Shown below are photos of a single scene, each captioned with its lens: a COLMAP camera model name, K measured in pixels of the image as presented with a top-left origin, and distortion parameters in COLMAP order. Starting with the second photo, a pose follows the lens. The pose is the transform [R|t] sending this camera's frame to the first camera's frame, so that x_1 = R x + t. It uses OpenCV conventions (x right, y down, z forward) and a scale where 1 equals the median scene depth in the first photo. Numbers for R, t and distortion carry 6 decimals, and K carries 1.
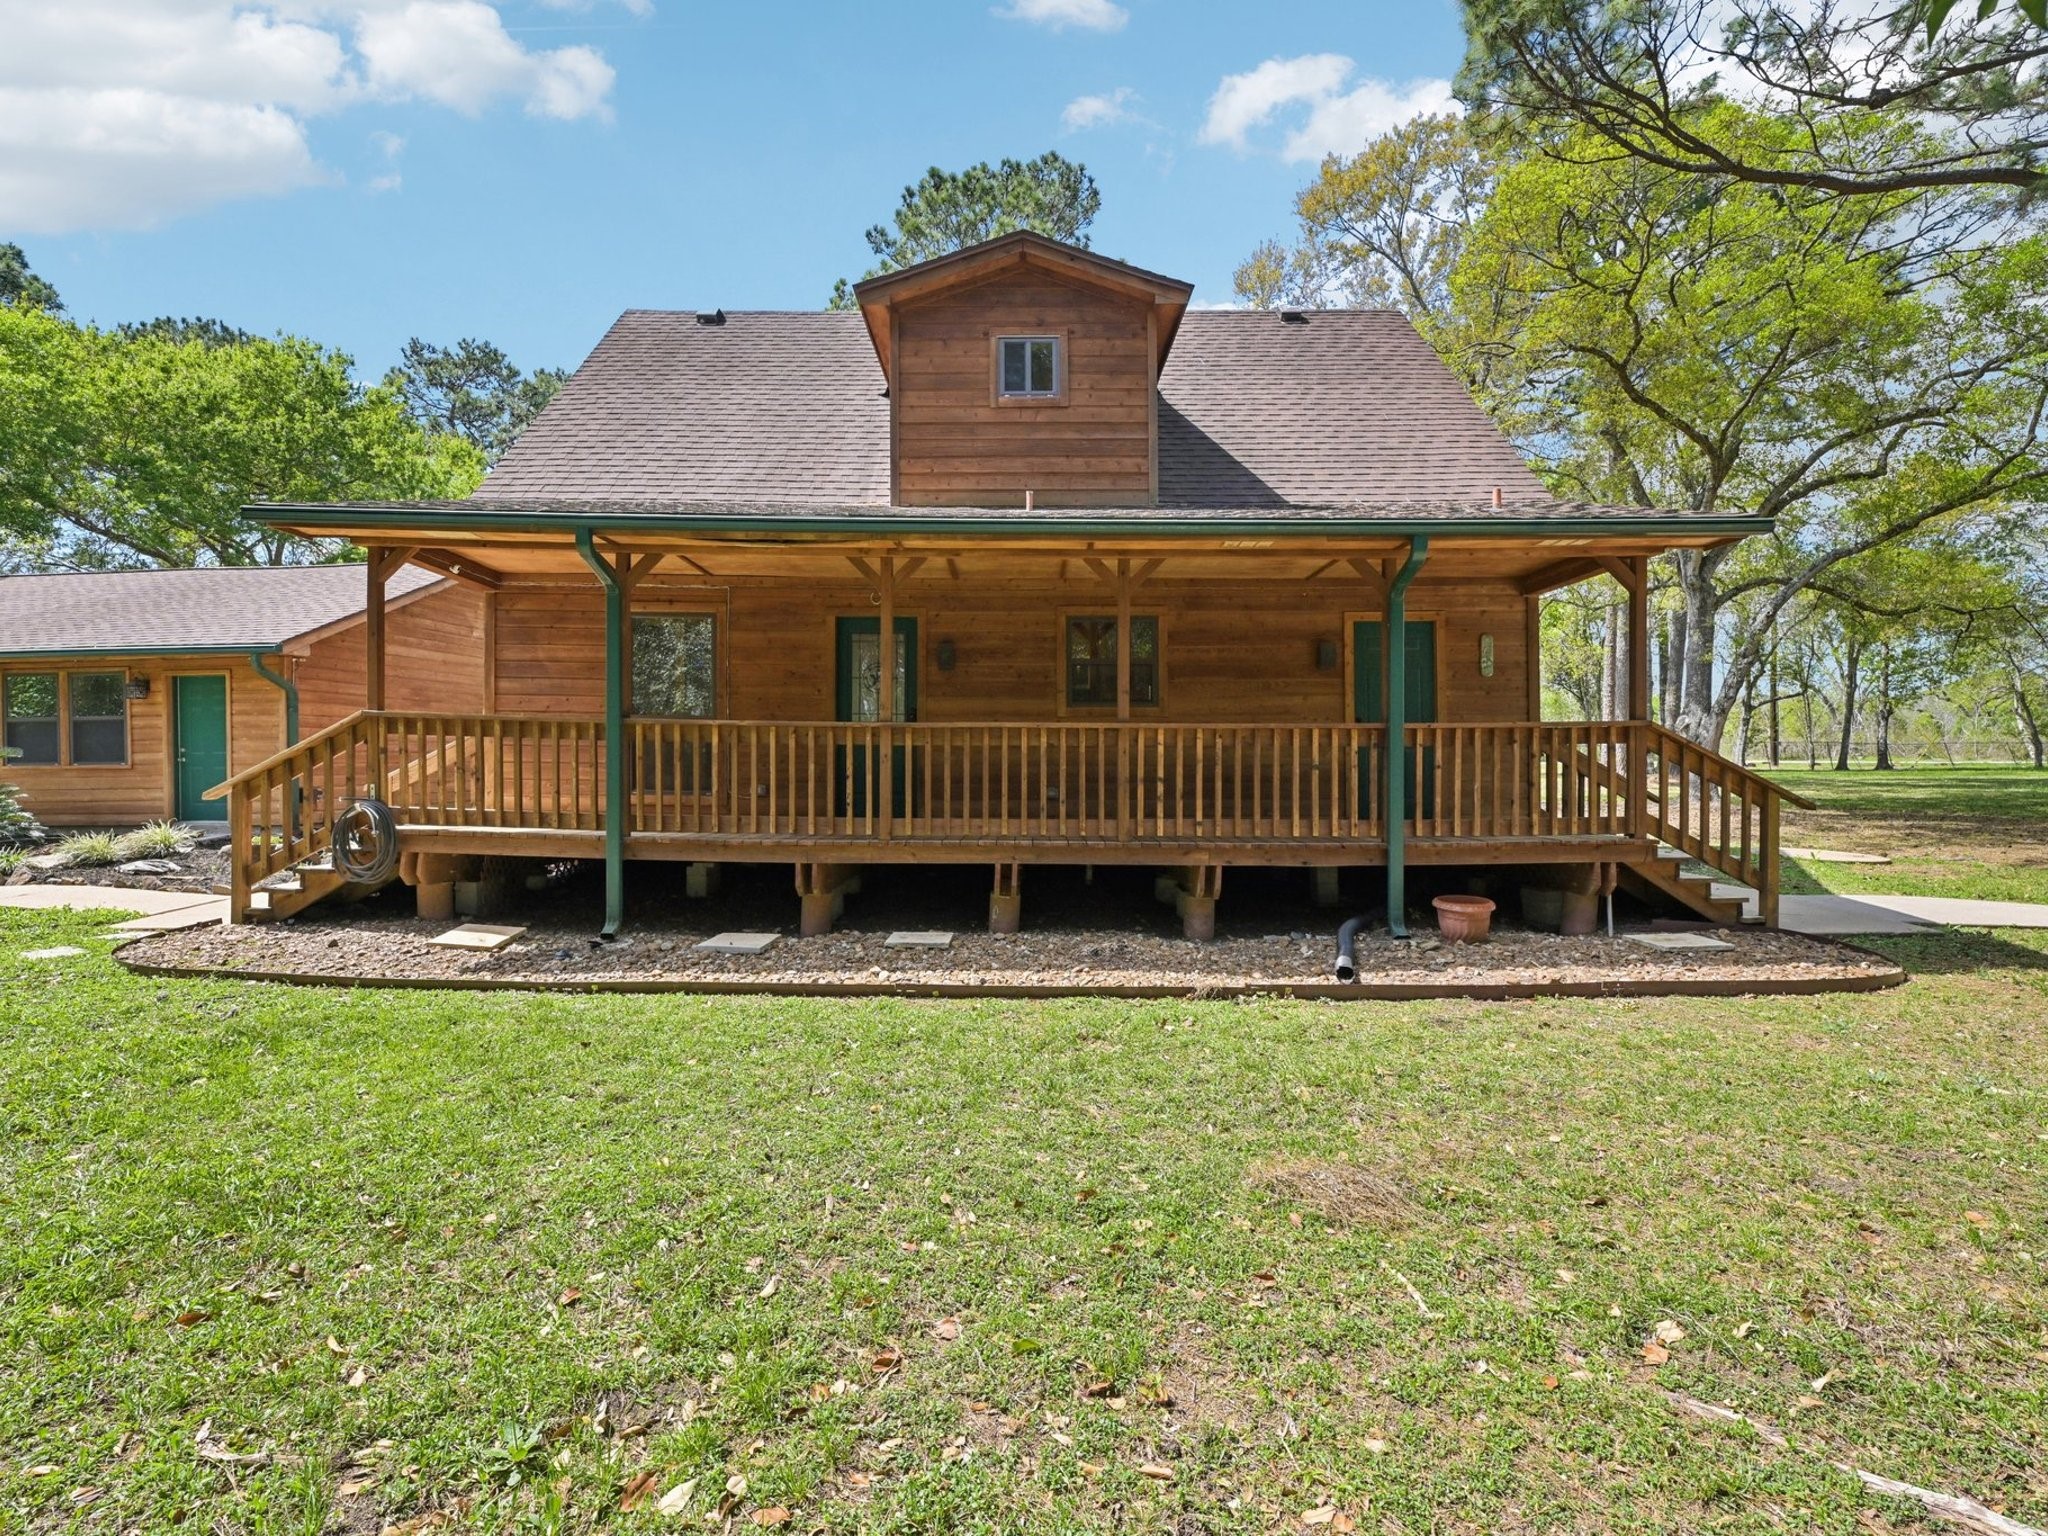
lens RADIAL K [[895.4, 0, 1024.0], [0, 895.4, 768.0], [0, 0, 1]] dist [-0.001834, -0.001063]
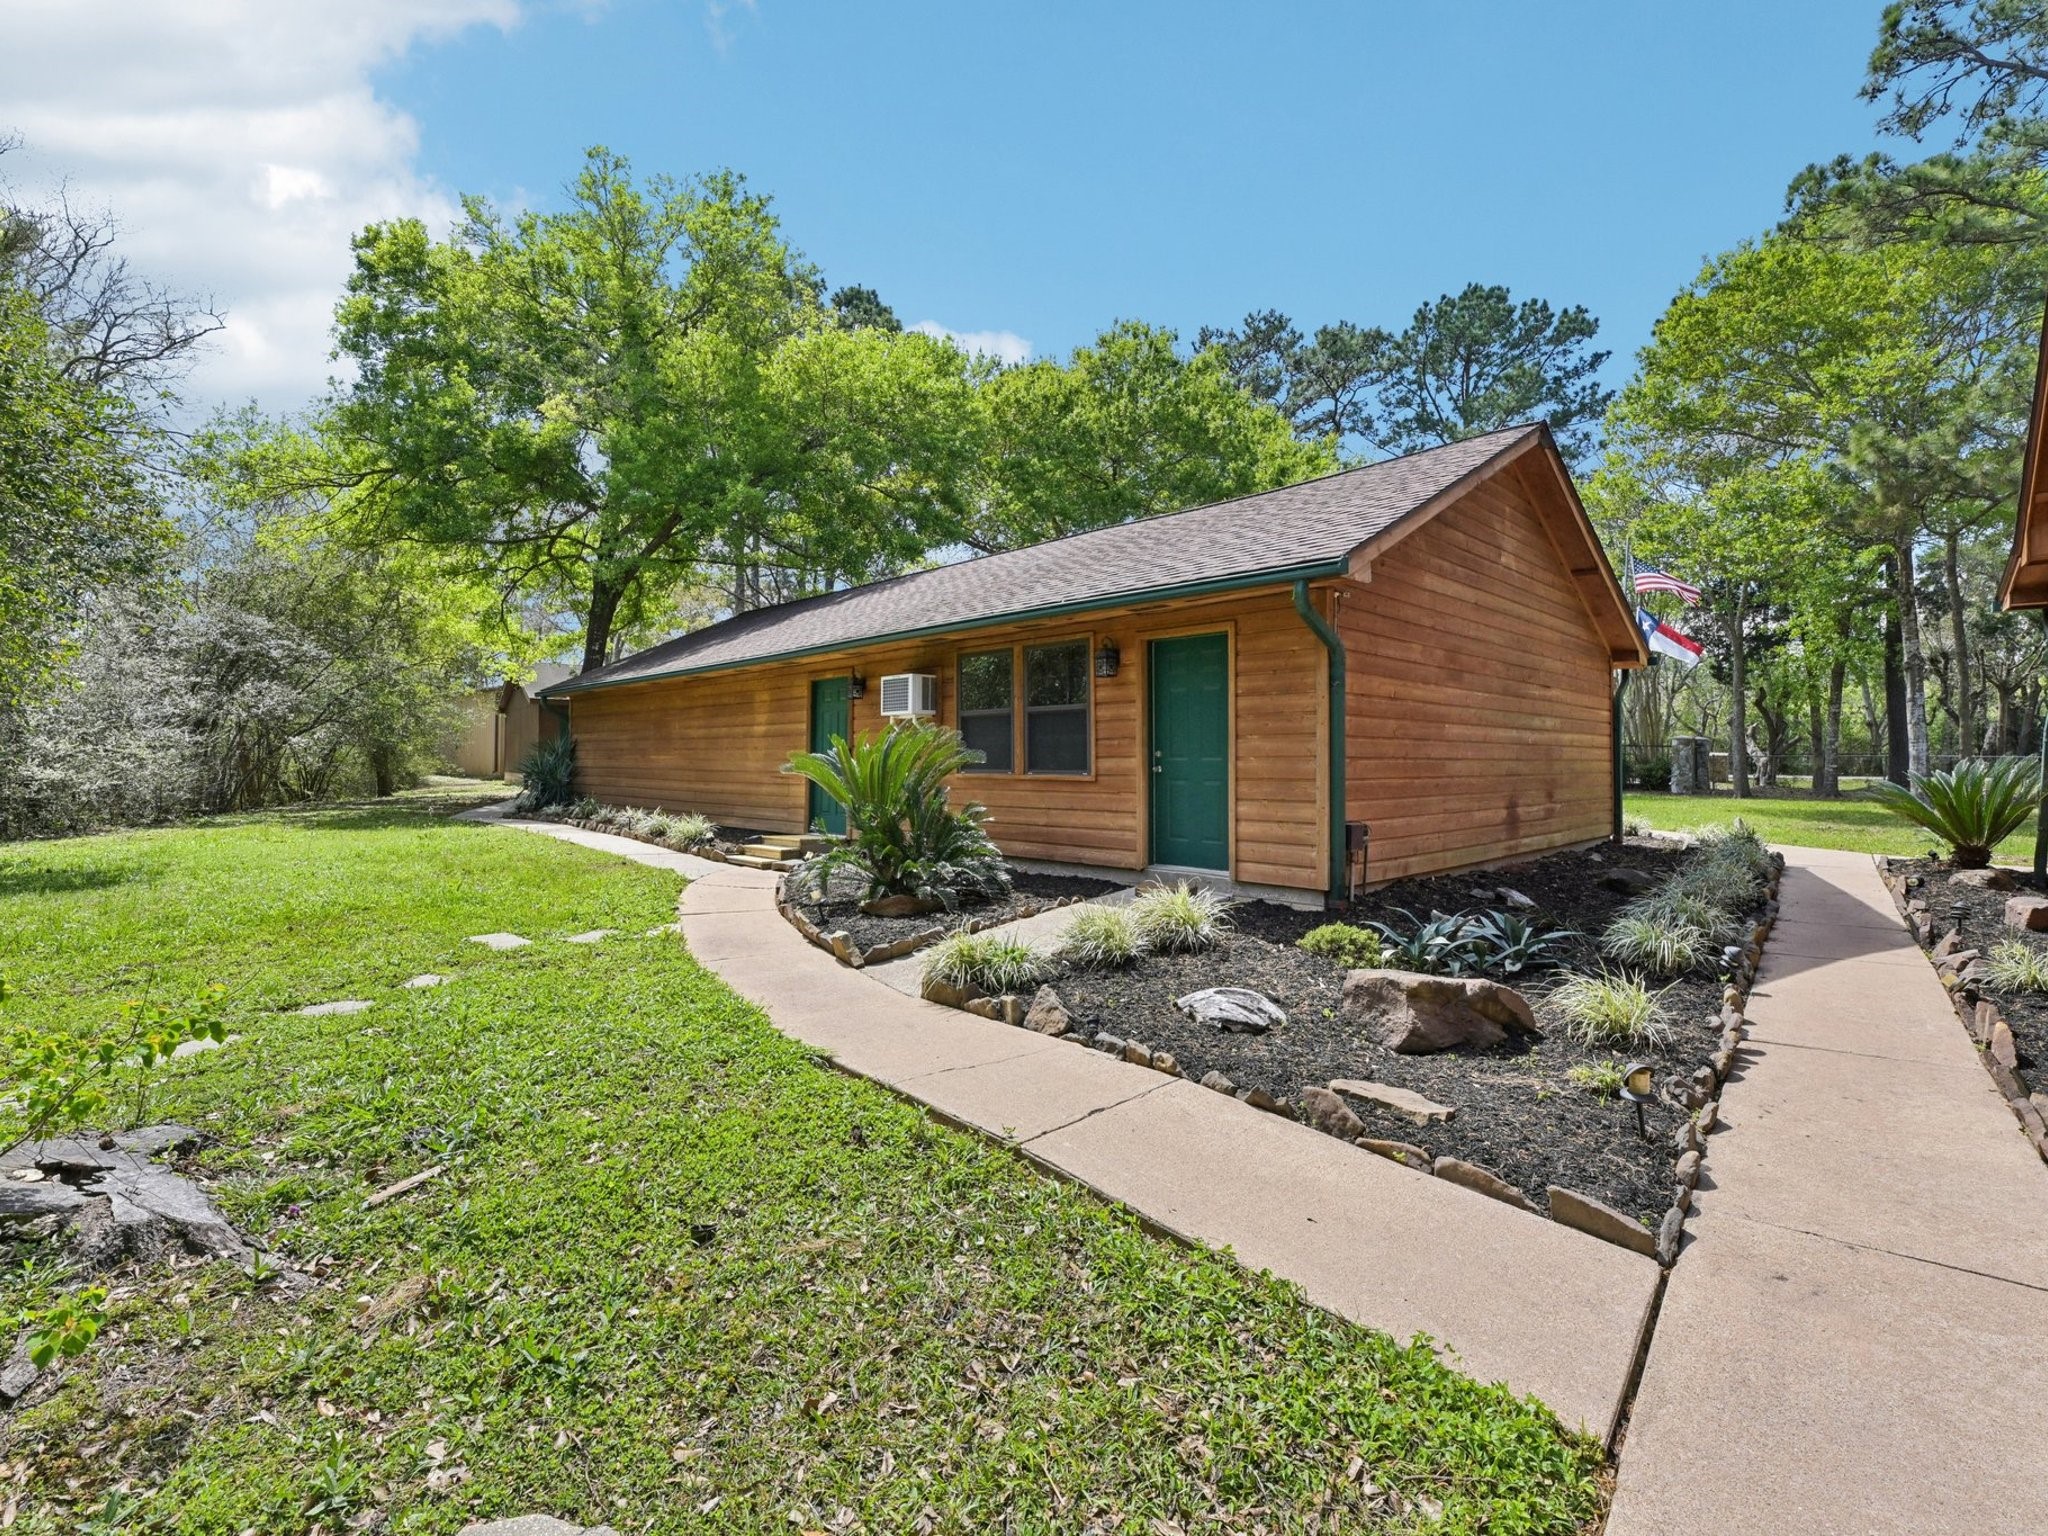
lens RADIAL K [[1003.5, 0, 1083.7], [0, 1003.5, 735.4], [0, 0, 1]] dist [0.001725, 0.000291]
pose [[0.783124, -0.004803, -0.621847, -0.556168], [-0.018197, 0.999365, -0.030635, -0.011043], [0.621599, 0.035307, 0.782540, 0.417438]]
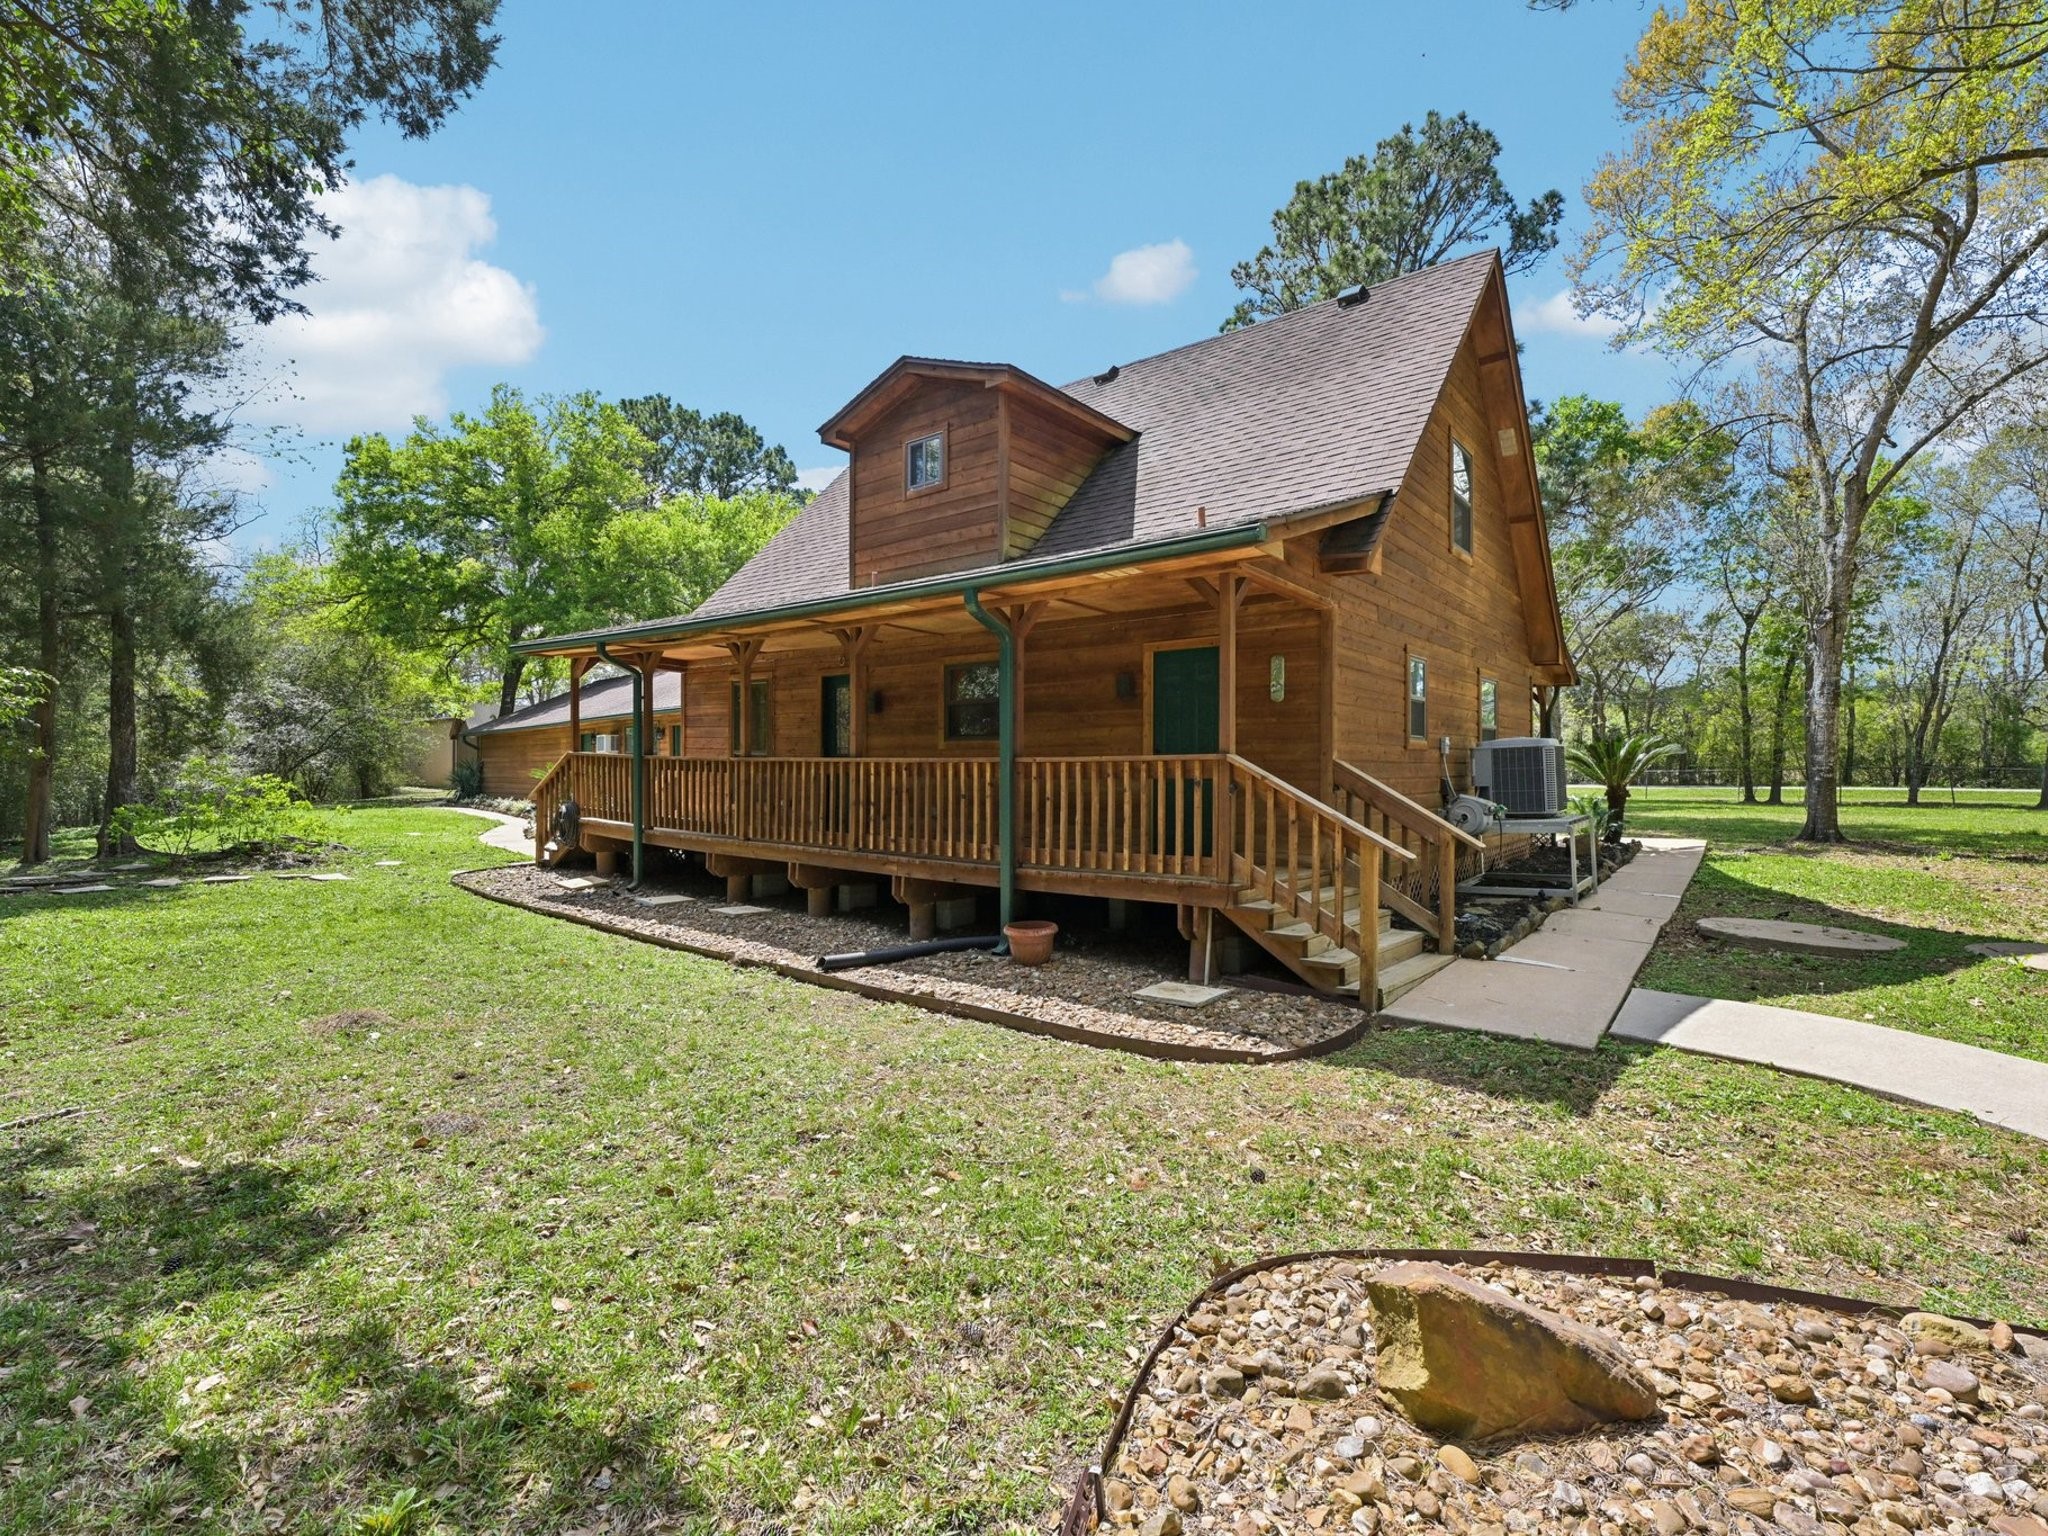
lens RADIAL K [[906.2, 0, 1024.0], [0, 906.2, 768.0], [0, 0, 1]] dist [0.001554, 0.000616]
pose [[0.796341, 0.005632, -0.604821, 0.562054], [-0.018109, 0.999730, -0.014534, -0.010999], [0.604576, 0.022527, 0.796229, 0.070715]]
